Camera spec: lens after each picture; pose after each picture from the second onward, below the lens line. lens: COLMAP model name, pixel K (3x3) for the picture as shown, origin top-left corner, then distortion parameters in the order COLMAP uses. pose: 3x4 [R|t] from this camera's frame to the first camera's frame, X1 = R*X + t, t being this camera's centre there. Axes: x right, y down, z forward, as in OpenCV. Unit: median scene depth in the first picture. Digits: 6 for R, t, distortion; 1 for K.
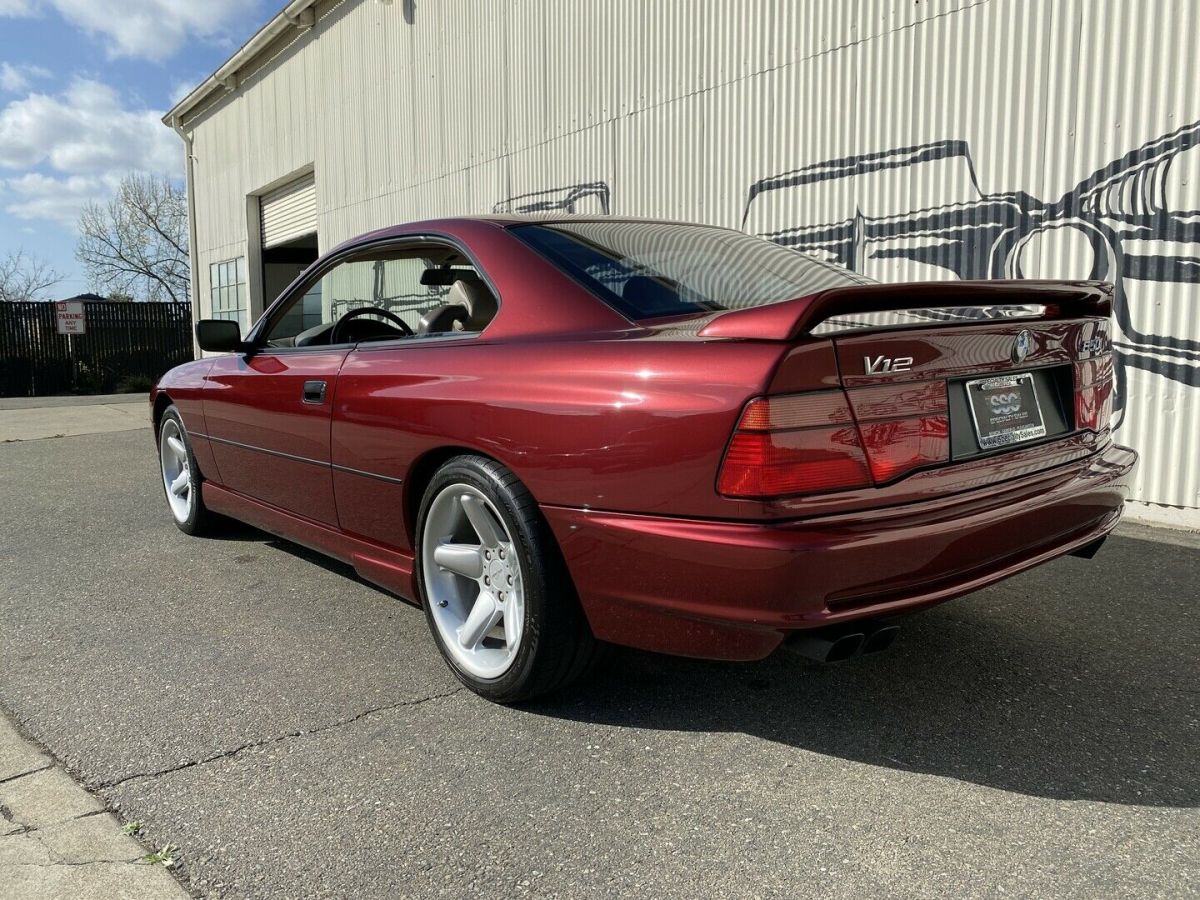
lens RADIAL K [[916.4, 0, 606.9], [0, 916.4, 443.5], [0, 0, 1]] dist [0.043648, -0.046236]
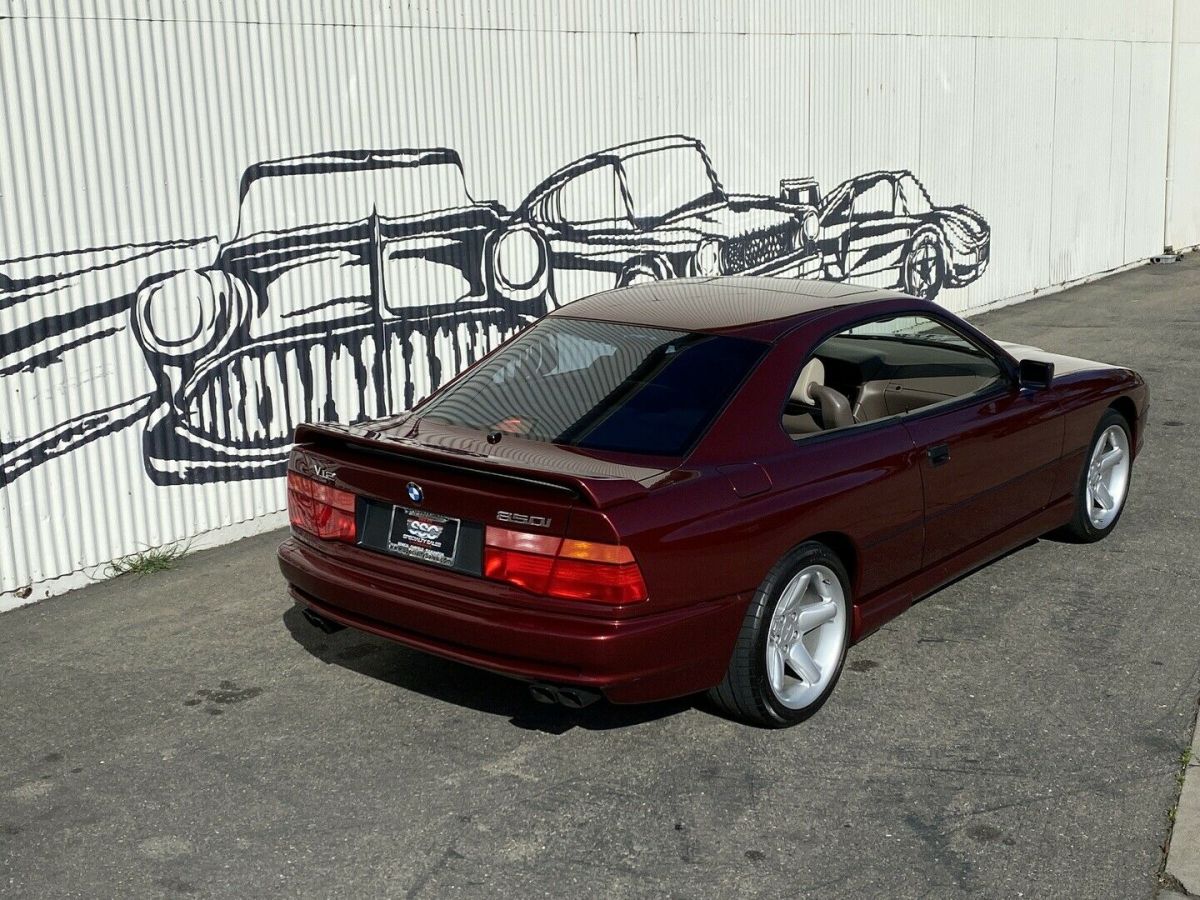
lens RADIAL K [[1542.3, 0, 602.7], [0, 1542.3, 441.5], [0, 0, 1]] dist [0.084104, 0.000000]
pose [[-0.264267, -0.191407, 0.945265, -1.521744], [0.143565, 0.961382, 0.234807, -0.421706], [-0.953704, 0.197758, -0.226582, 1.381041]]
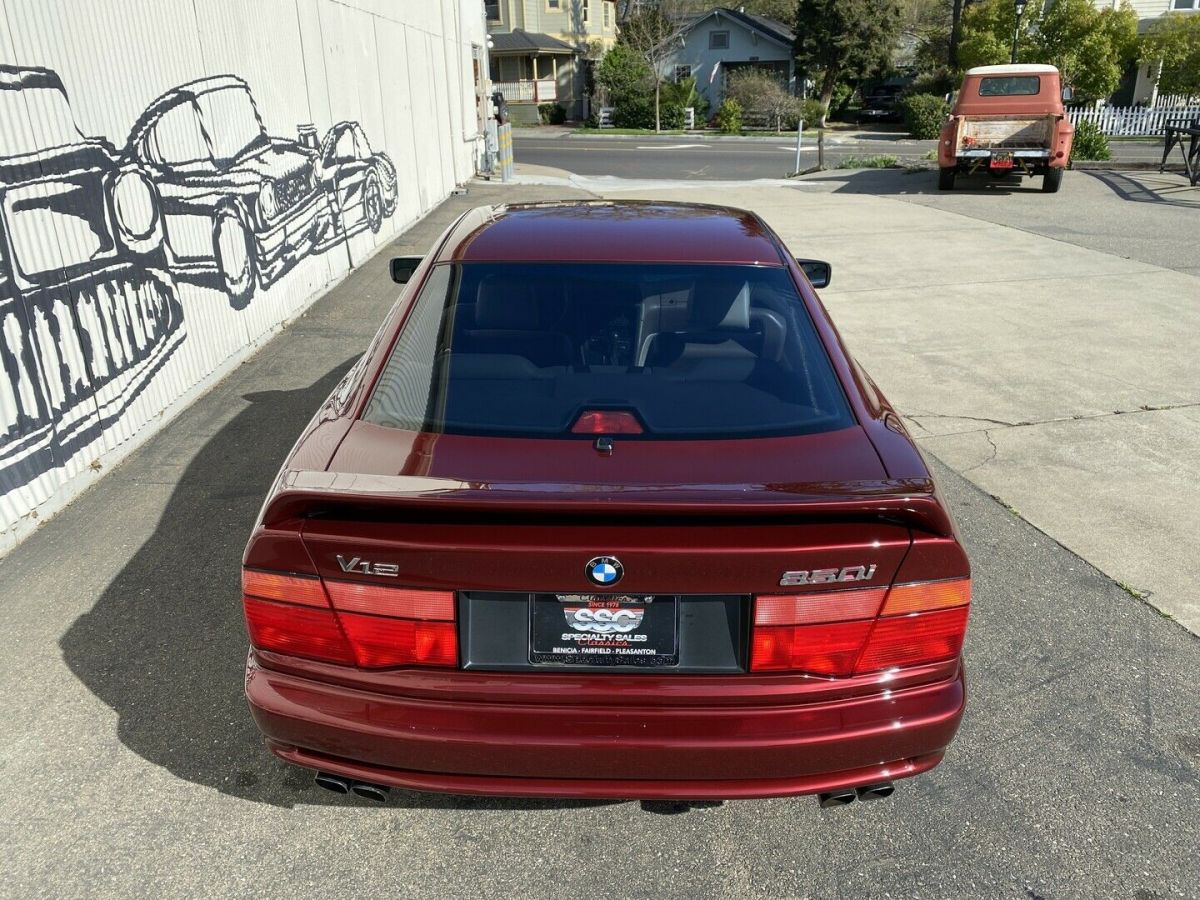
lens RADIAL K [[916.4, 0, 605.9], [0, 916.4, 437.9], [0, 0, 1]] dist [0.043648, -0.046236]
pose [[-0.804767, -0.191628, 0.561808, -0.633377], [0.092336, 0.894523, 0.437382, -0.371243], [-0.586365, 0.403866, -0.702189, 1.527890]]
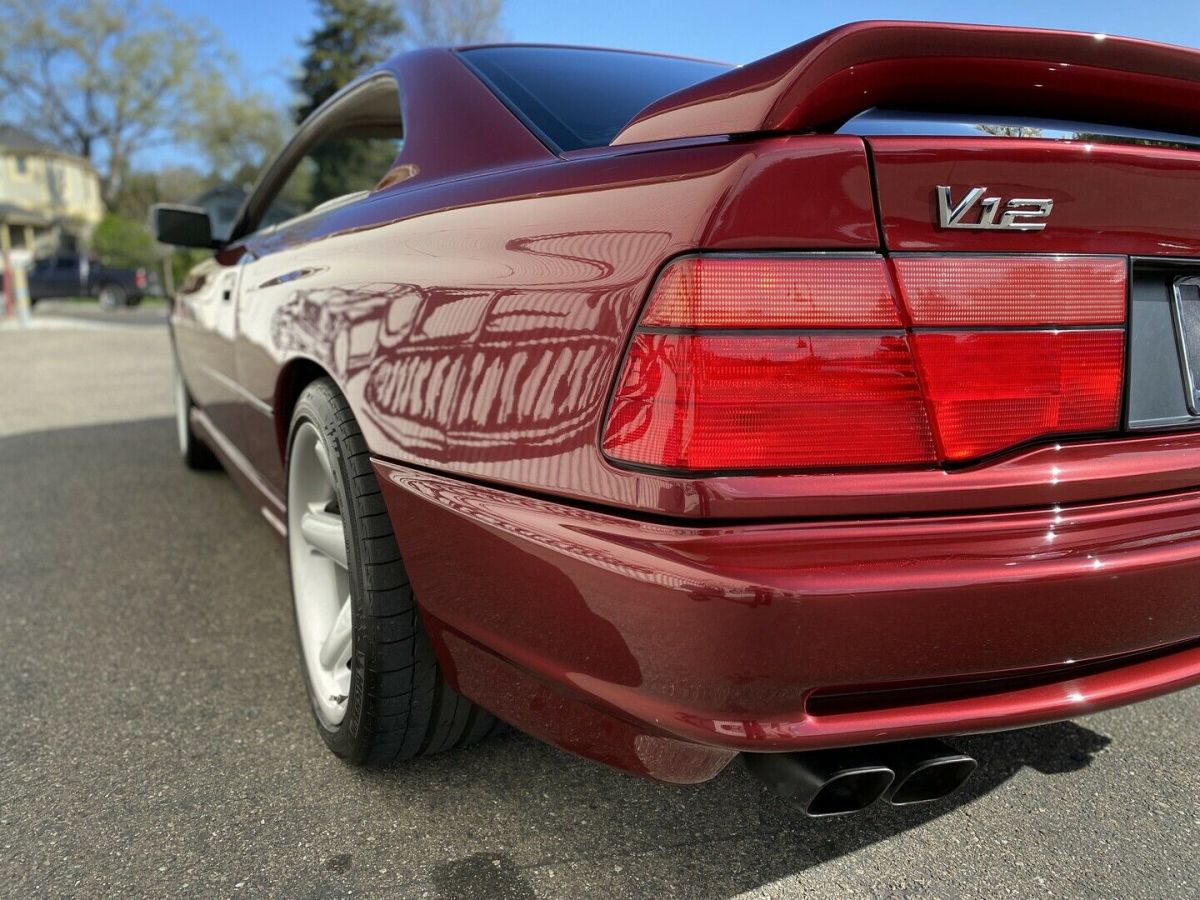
lens RADIAL K [[916.4, 0, 598.4], [0, 916.4, 435.5], [0, 0, 1]] dist [0.043648, -0.046236]
pose [[-0.991889, -0.006052, 0.126959, -0.261965], [0.030841, 0.957555, 0.286595, -0.156850], [-0.123305, 0.288186, -0.949602, 1.529896]]
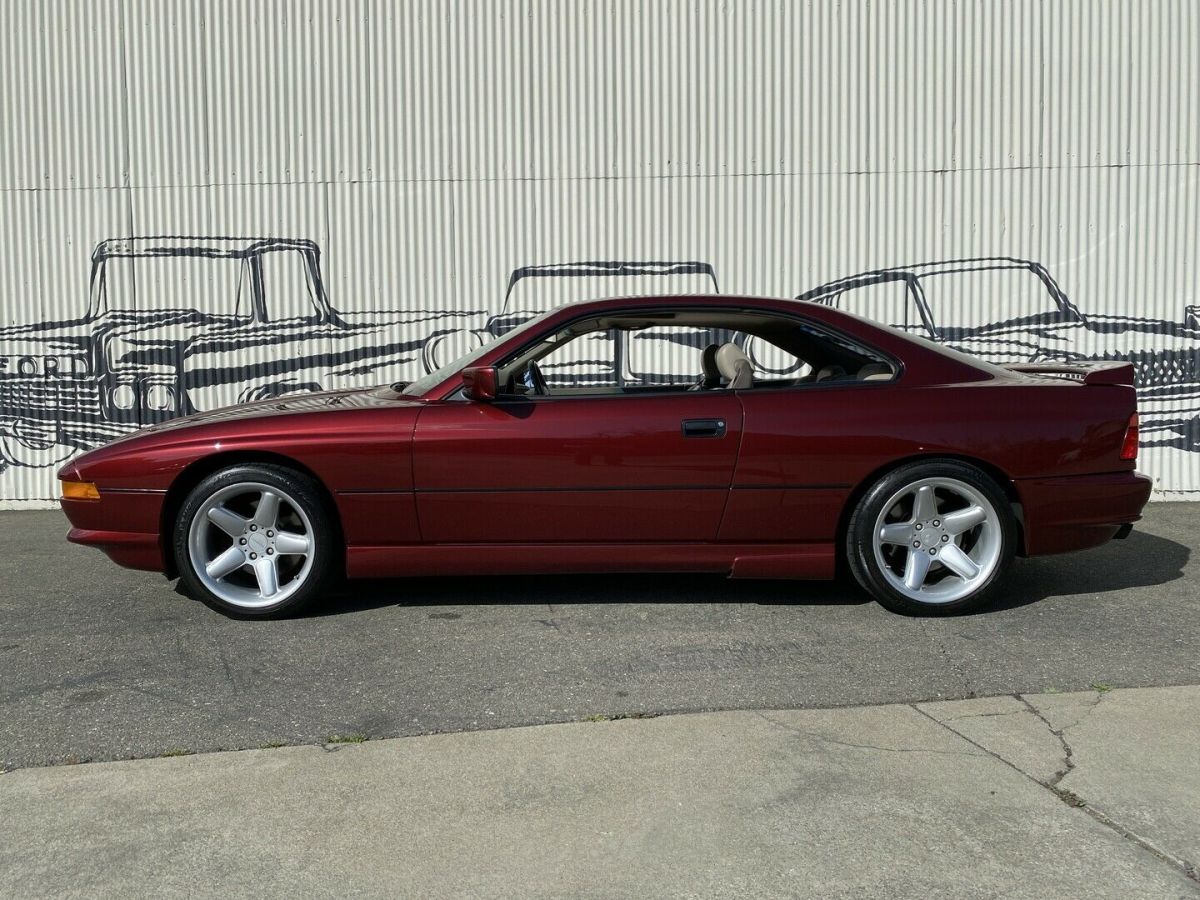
lens RADIAL K [[916.4, 0, 596.9], [0, 916.4, 449.8], [0, 0, 1]] dist [0.043648, -0.046236]
pose [[0.639245, -0.033245, 0.768284, -0.909615], [0.089486, 0.995494, -0.031379, -0.002002], [-0.763779, 0.088810, 0.639339, 0.235613]]
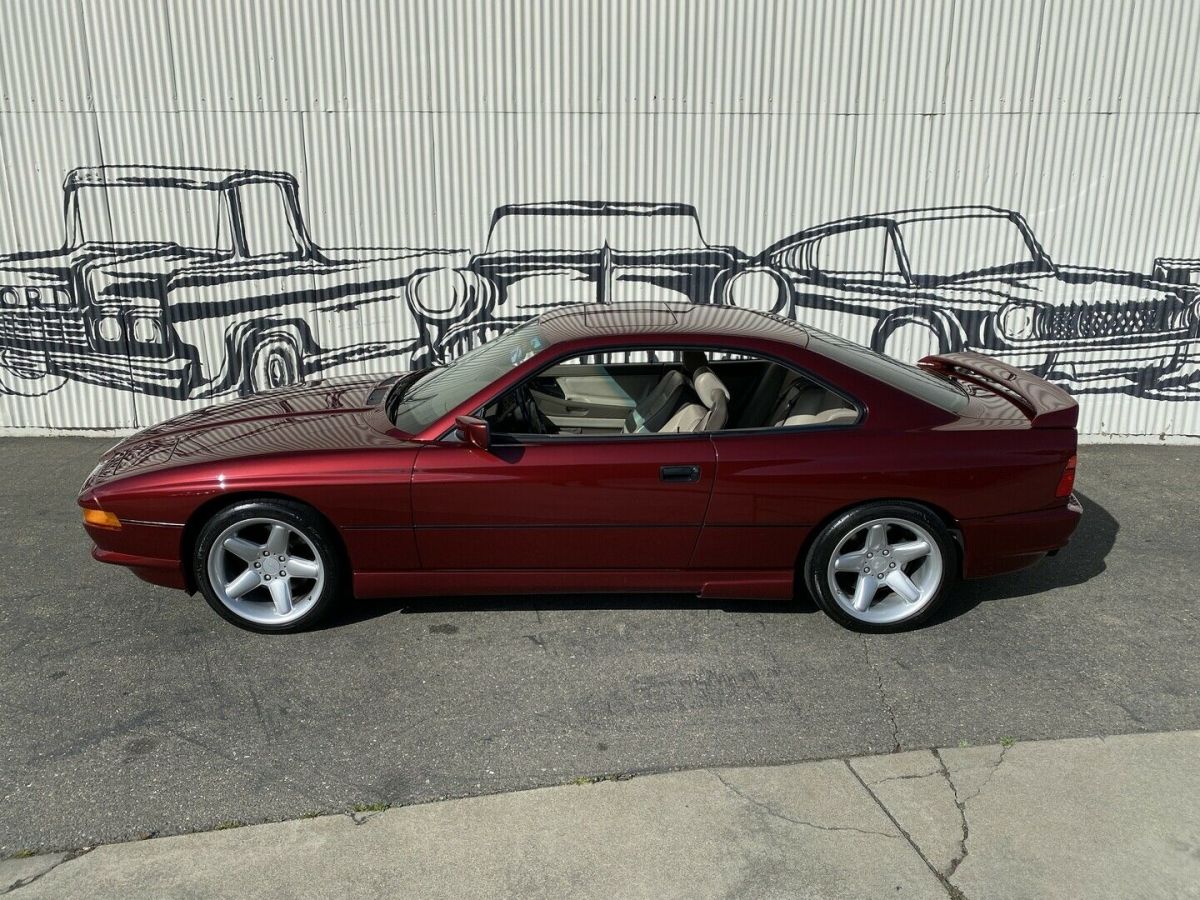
lens RADIAL K [[916.4, 0, 597.7], [0, 916.4, 454.4], [0, 0, 1]] dist [0.043648, -0.046236]
pose [[0.620761, -0.186891, 0.761399, -0.942612], [0.077616, 0.981051, 0.177526, -0.221817], [-0.780149, -0.051104, 0.623503, 0.192712]]
